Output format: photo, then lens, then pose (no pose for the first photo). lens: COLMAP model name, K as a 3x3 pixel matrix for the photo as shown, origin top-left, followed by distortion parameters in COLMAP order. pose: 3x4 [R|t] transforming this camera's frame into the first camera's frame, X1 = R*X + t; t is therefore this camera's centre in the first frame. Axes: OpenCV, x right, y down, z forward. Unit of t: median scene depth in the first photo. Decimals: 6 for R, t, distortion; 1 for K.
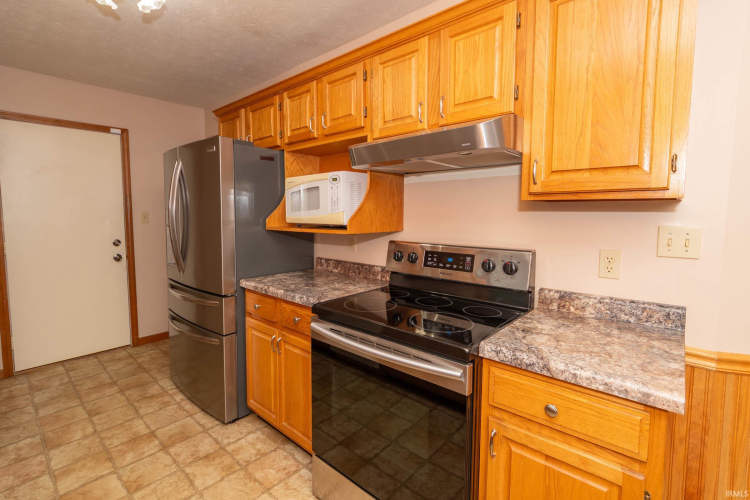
lens RADIAL K [[334.7, 0, 375.0], [0, 334.7, 250.0], [0, 0, 1]] dist [0.000415, 0.000402]
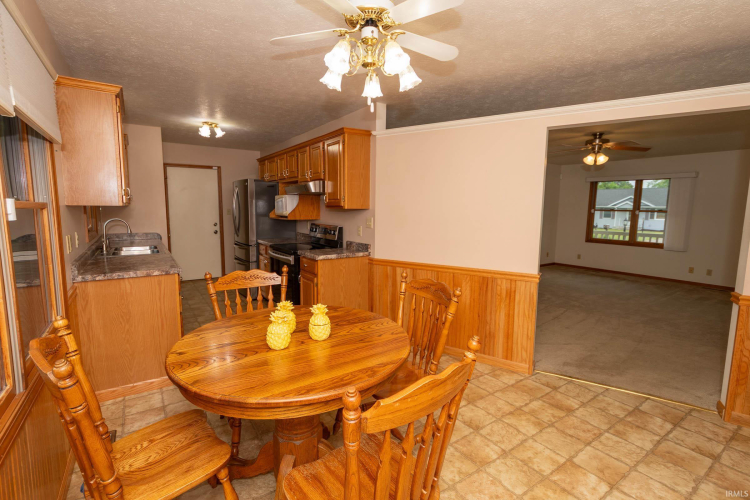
lens RADIAL K [[334.7, 0, 375.0], [0, 334.7, 250.0], [0, 0, 1]] dist [0.000415, 0.000402]
pose [[0.972178, 0.023181, -0.233093, 0.868061], [-0.014880, 0.999193, 0.037307, 0.057258], [0.233769, -0.032800, 0.971739, -1.008576]]
